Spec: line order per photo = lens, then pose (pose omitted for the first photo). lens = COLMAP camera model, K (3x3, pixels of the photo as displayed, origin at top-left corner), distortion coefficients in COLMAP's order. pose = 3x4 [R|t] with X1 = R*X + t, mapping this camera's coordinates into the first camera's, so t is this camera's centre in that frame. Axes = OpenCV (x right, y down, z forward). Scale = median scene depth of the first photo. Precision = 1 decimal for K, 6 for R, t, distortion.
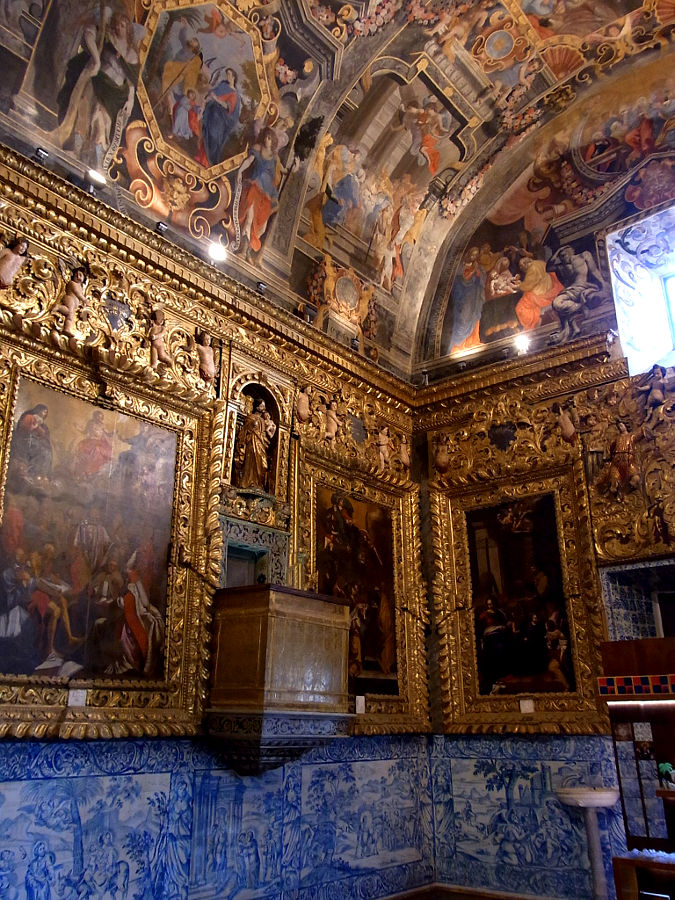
lens RADIAL K [[753.5, 0, 339.8], [0, 753.5, 463.3], [0, 0, 1]] dist [-0.038583, 0.004182]
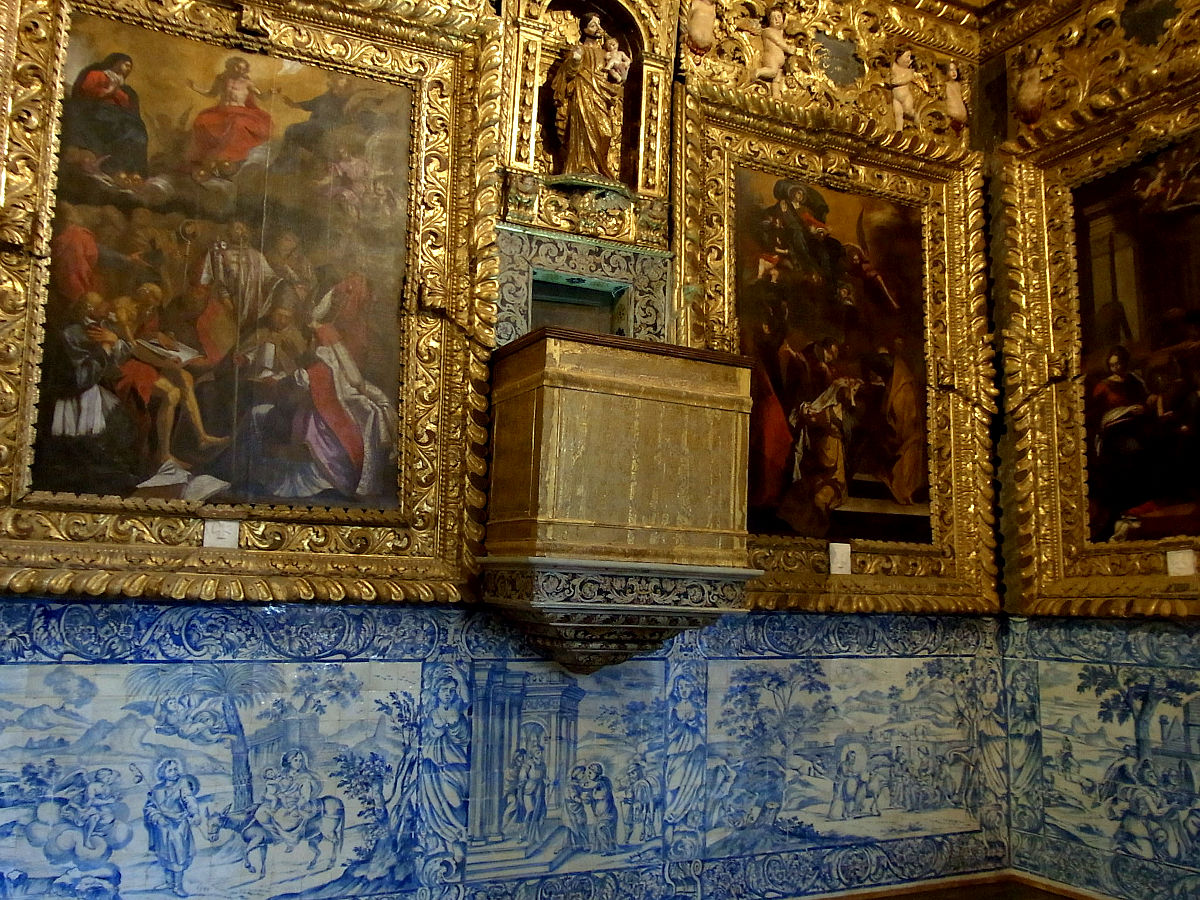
lens RADIAL K [[1004.7, 0, 612.6], [0, 1004.7, 469.4], [0, 0, 1]] dist [-0.038583, 0.004182]
pose [[0.906851, -0.034935, -0.420000, 0.227979], [0.118230, 0.977630, 0.173960, 0.135010], [0.404527, -0.207413, 0.890695, 0.358433]]
